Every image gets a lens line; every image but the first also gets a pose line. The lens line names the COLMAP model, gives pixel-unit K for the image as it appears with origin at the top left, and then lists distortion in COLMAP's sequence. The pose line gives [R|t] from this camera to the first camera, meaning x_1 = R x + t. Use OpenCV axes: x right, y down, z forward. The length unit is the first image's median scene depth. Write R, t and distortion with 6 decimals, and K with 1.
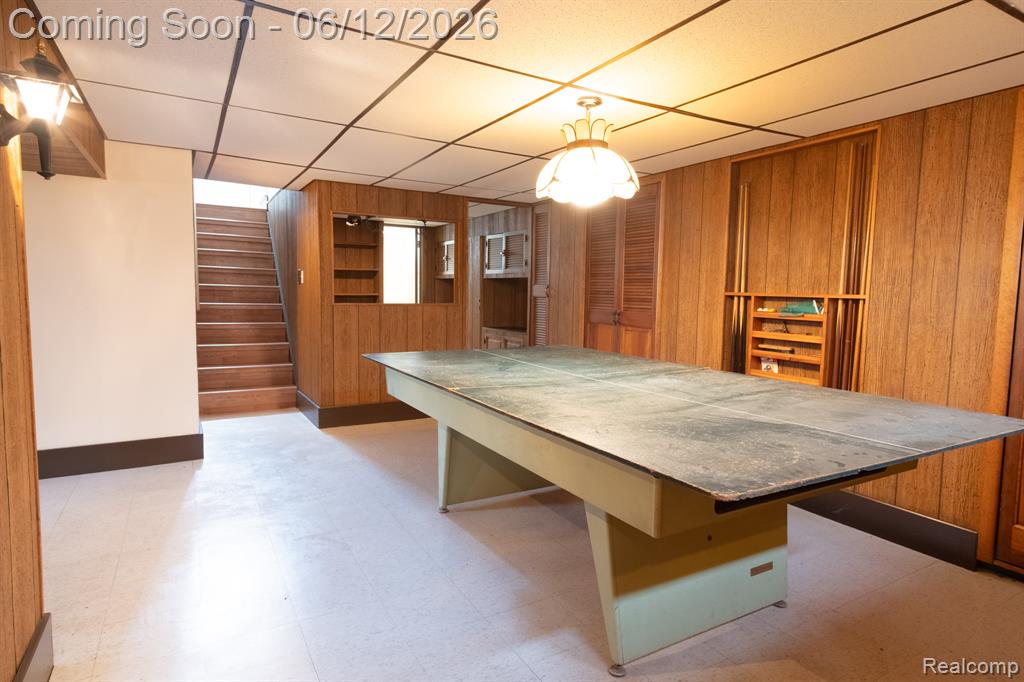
lens RADIAL K [[542.2, 0, 518.4], [0, 542.2, 336.9], [0, 0, 1]] dist [0.003344, 0.000912]
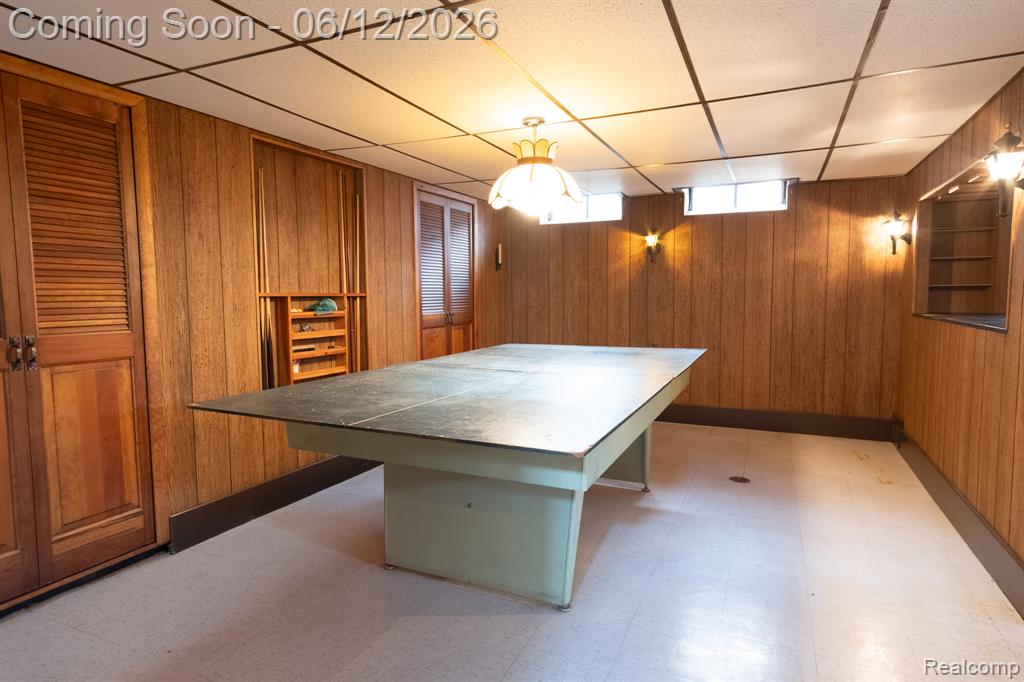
lens RADIAL K [[542.2, 0, 518.4], [0, 542.2, 336.9], [0, 0, 1]] dist [0.003344, 0.000912]
pose [[-0.548464, -0.085800, 0.831761, -0.589078], [0.065300, 0.987289, 0.144902, -0.120475], [-0.833621, 0.133787, -0.535889, 1.225912]]
